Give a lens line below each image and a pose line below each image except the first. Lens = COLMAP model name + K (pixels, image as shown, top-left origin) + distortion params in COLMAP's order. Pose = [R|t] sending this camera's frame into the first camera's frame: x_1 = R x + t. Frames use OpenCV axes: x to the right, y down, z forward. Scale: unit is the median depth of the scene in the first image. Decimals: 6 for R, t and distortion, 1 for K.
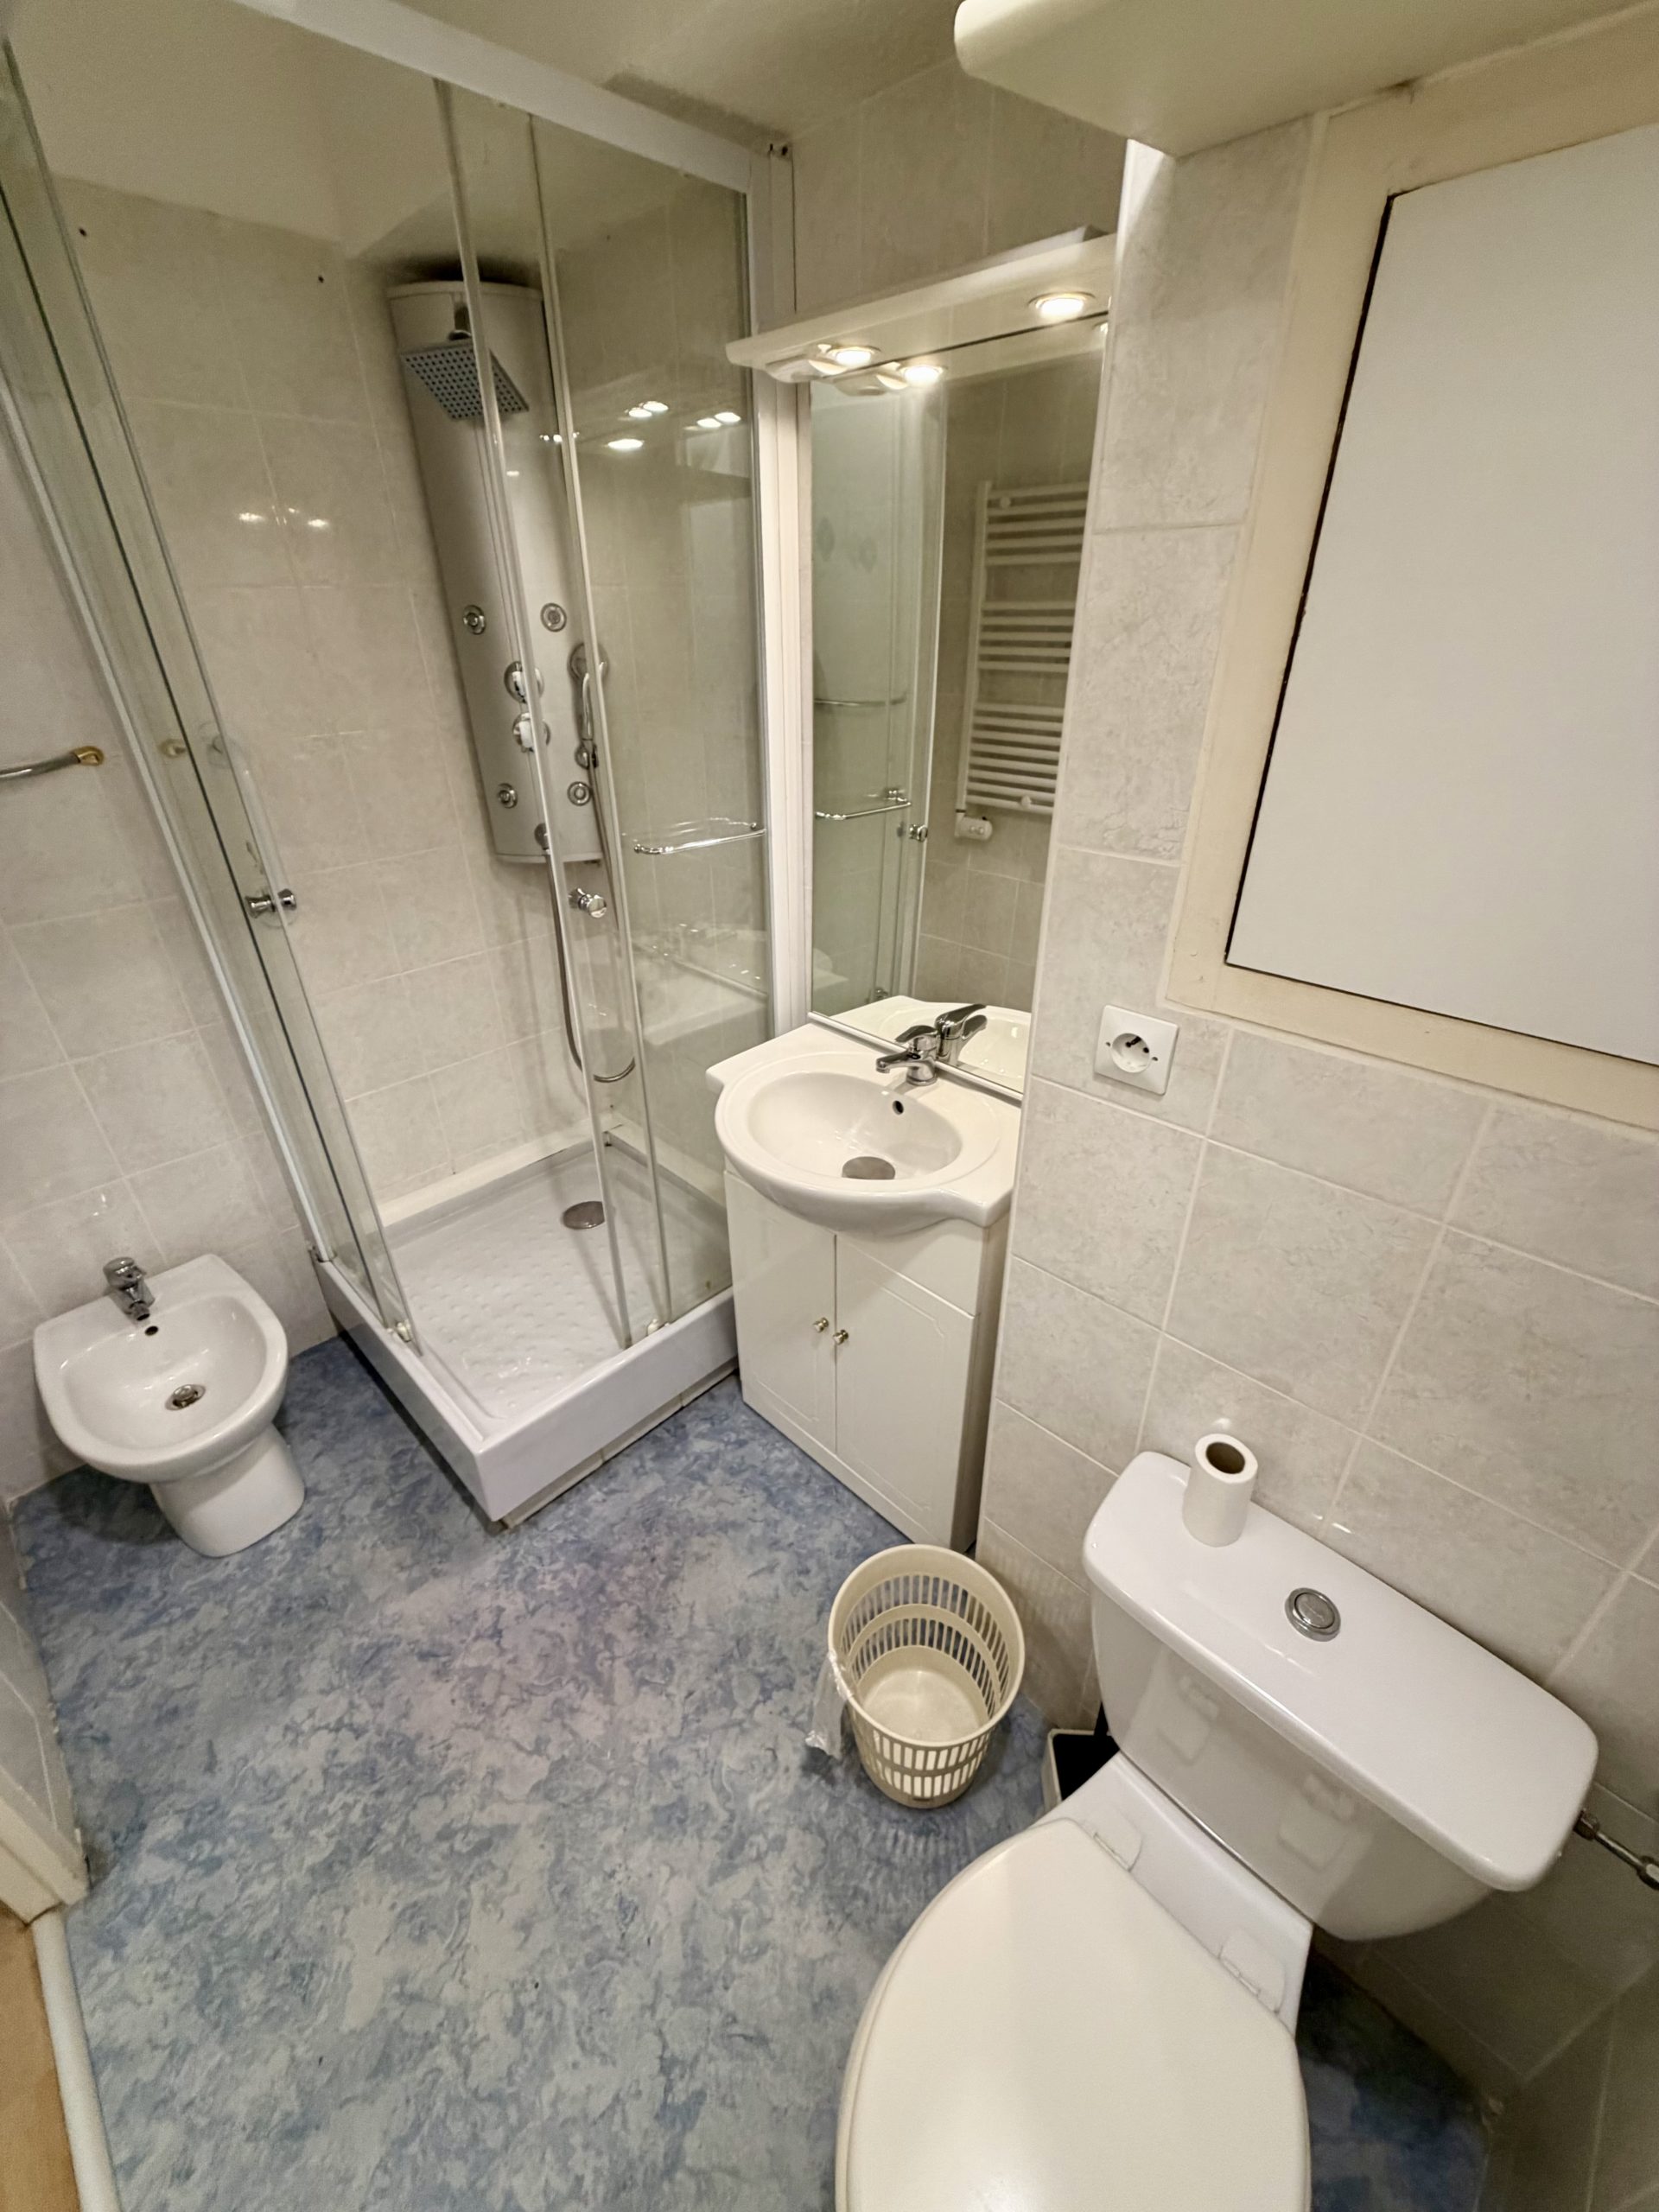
lens RADIAL K [[875.9, 0, 826.9], [0, 875.9, 1097.8], [0, 0, 1]] dist [0.002578, -0.001009]
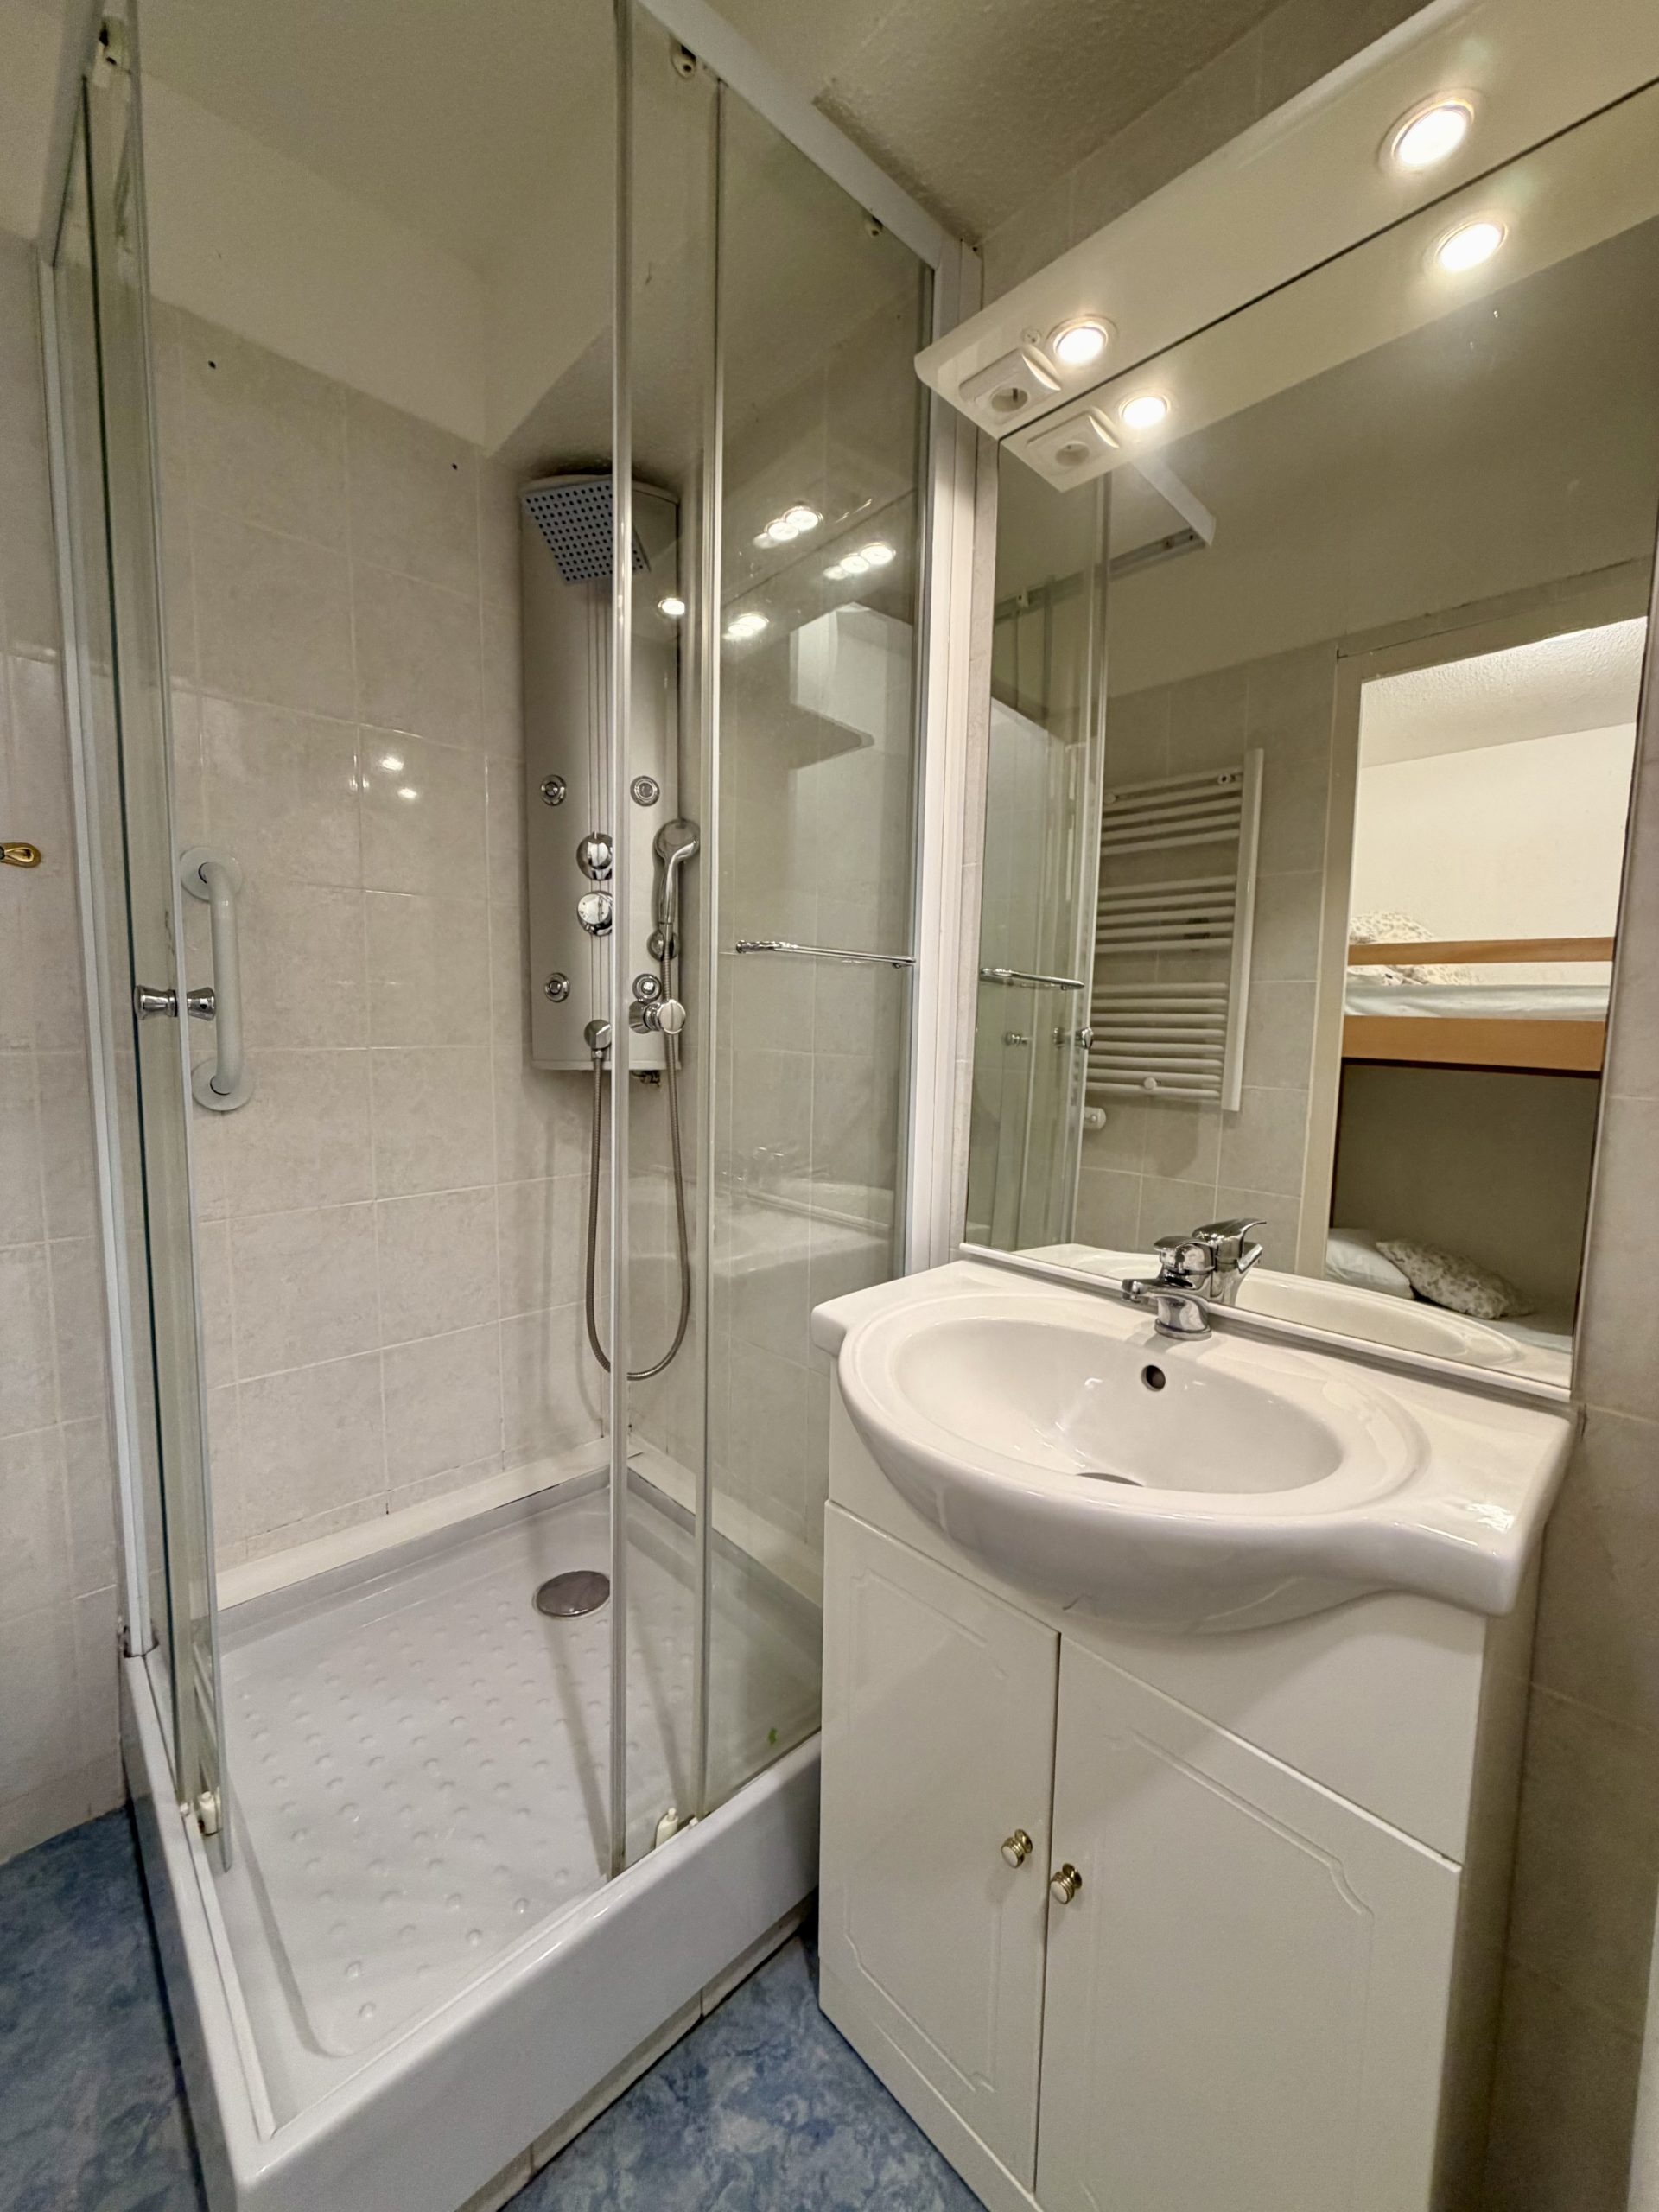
lens RADIAL K [[875.9, 0, 827.0], [0, 875.9, 1109.0], [0, 0, 1]] dist [0.002578, -0.001009]
pose [[0.999073, 0.027140, -0.033425, -0.092404], [-0.038277, 0.915334, -0.400873, 0.069983], [0.019716, 0.401781, 0.915524, 0.326150]]
